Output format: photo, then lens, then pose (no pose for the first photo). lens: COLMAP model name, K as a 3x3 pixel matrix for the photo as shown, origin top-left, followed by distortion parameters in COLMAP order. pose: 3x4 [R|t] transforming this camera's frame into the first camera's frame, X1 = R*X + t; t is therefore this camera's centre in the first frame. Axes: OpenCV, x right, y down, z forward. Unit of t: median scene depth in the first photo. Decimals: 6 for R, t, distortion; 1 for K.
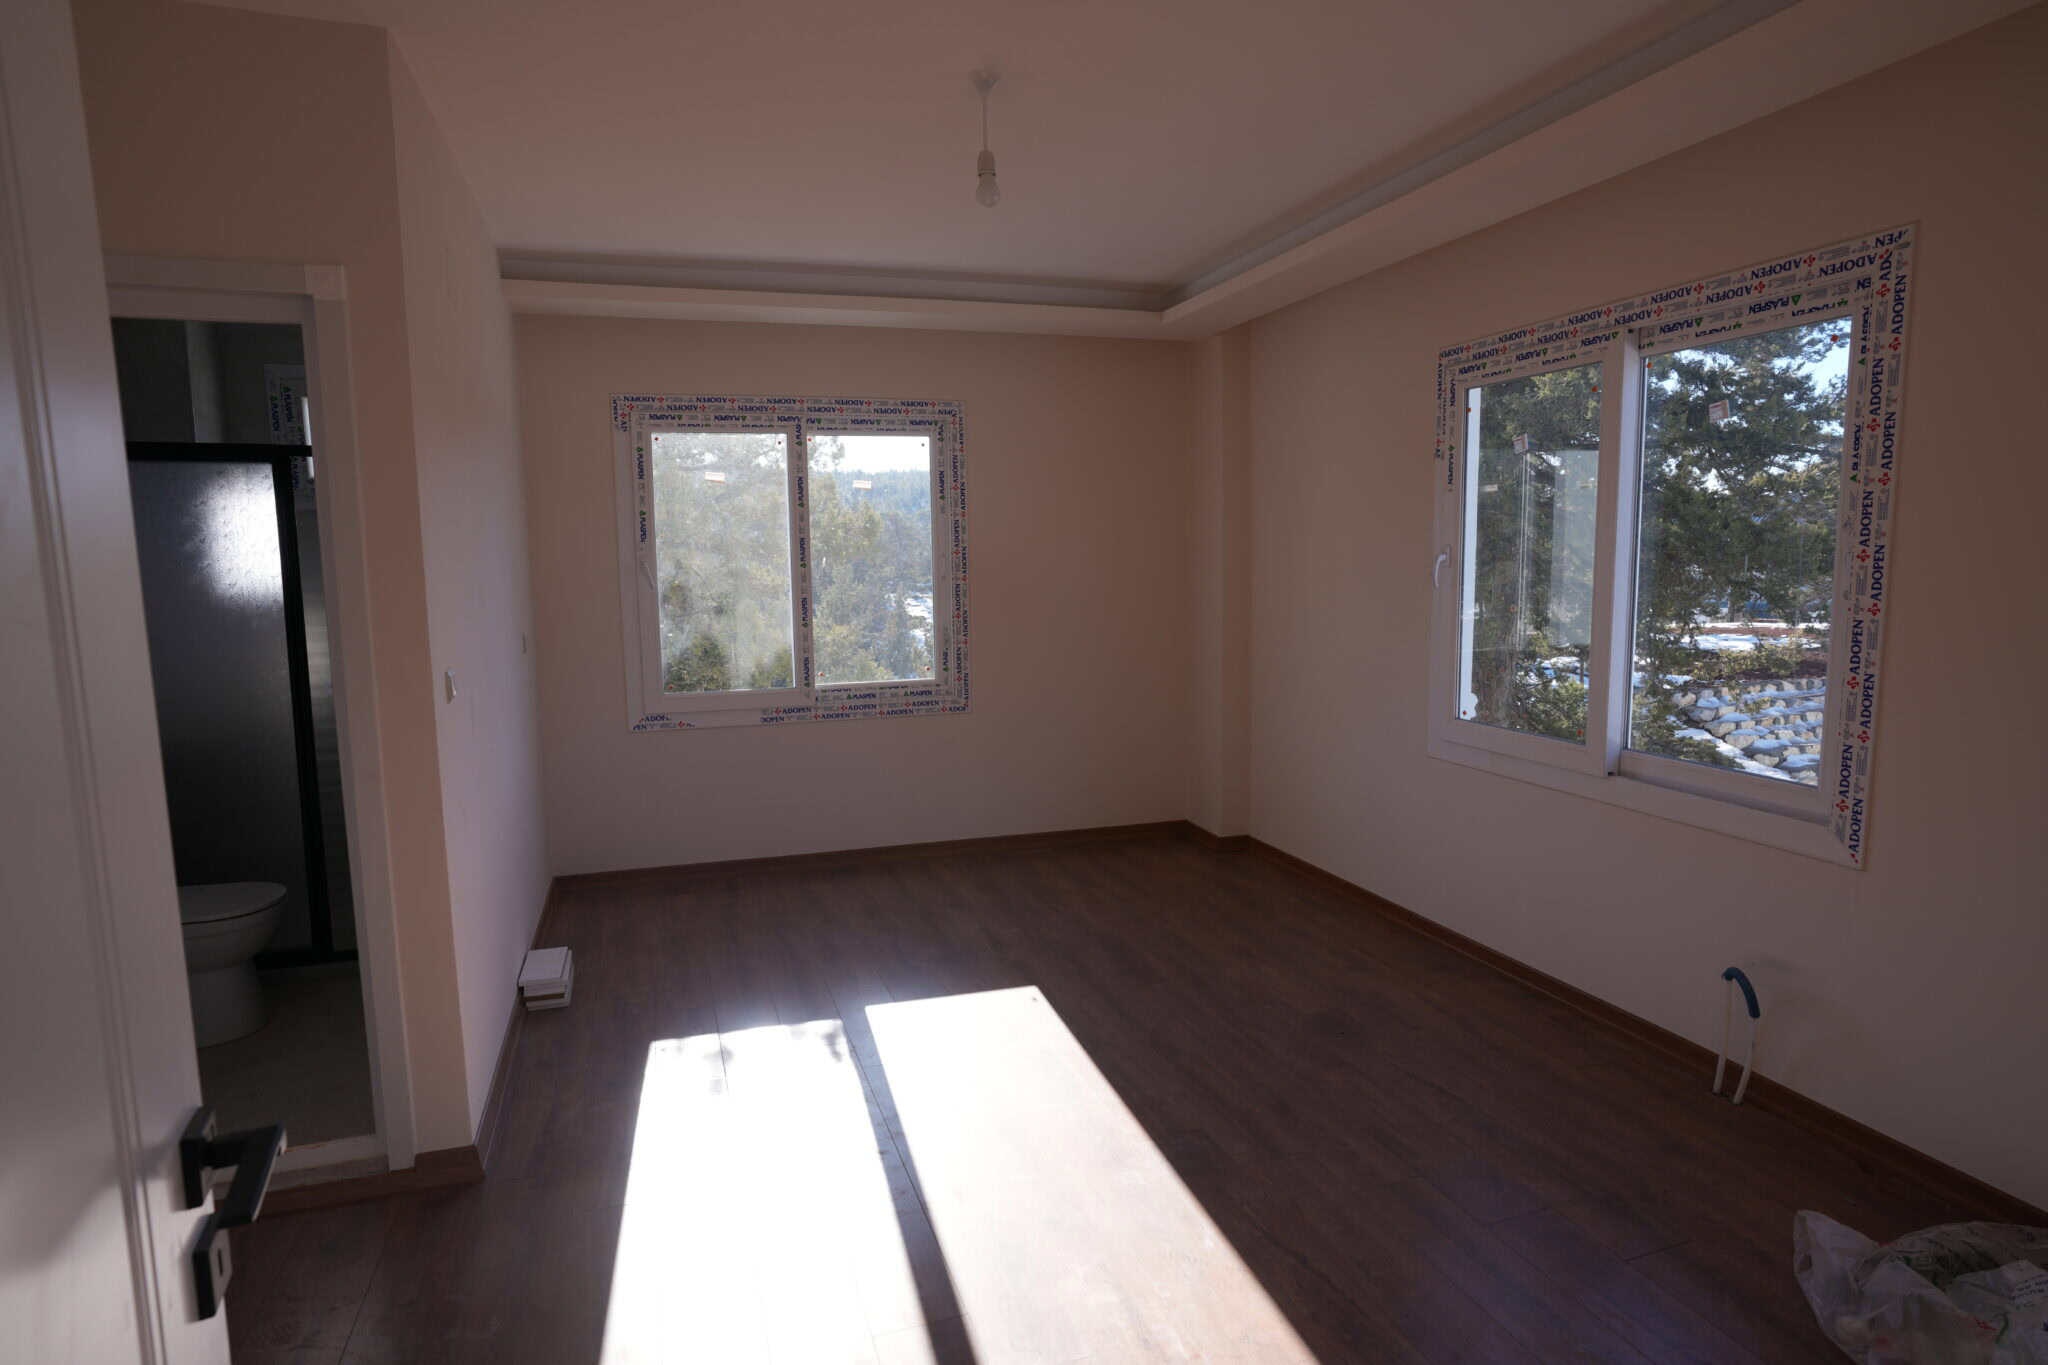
lens RADIAL K [[1102.6, 0, 1019.5], [0, 1102.6, 680.3], [0, 0, 1]] dist [-0.068430, 0.050041]
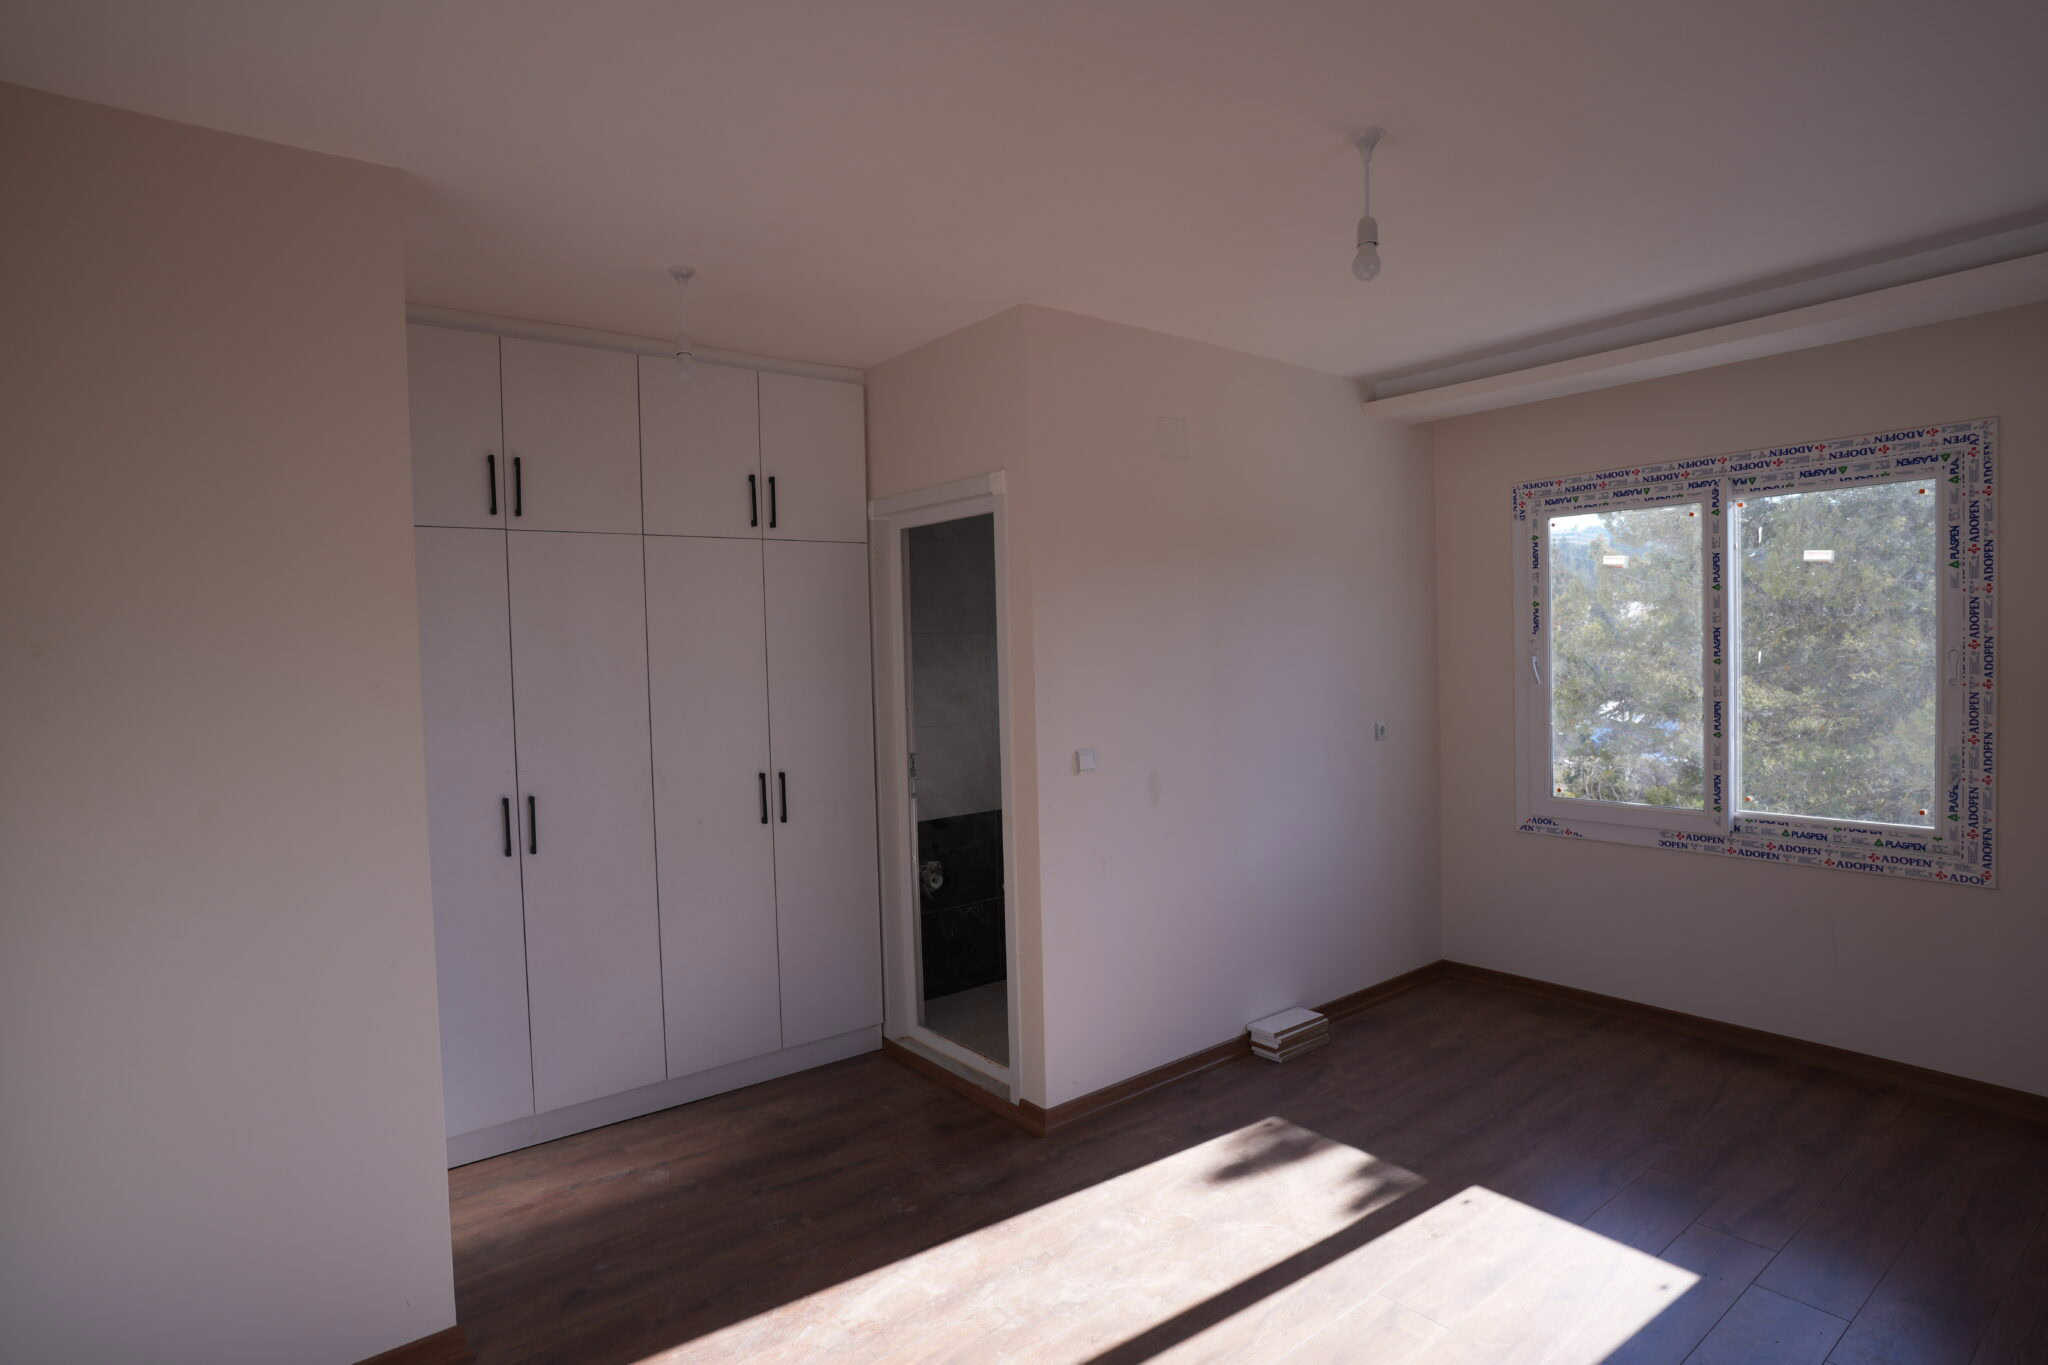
lens RADIAL K [[1102.6, 0, 1019.5], [0, 1102.6, 680.3], [0, 0, 1]] dist [-0.068430, 0.050041]
pose [[0.342175, 0.035770, -0.938955, 0.378294], [-0.086185, 0.996258, 0.006546, -0.052048], [0.935675, 0.078684, 0.343977, 0.248118]]
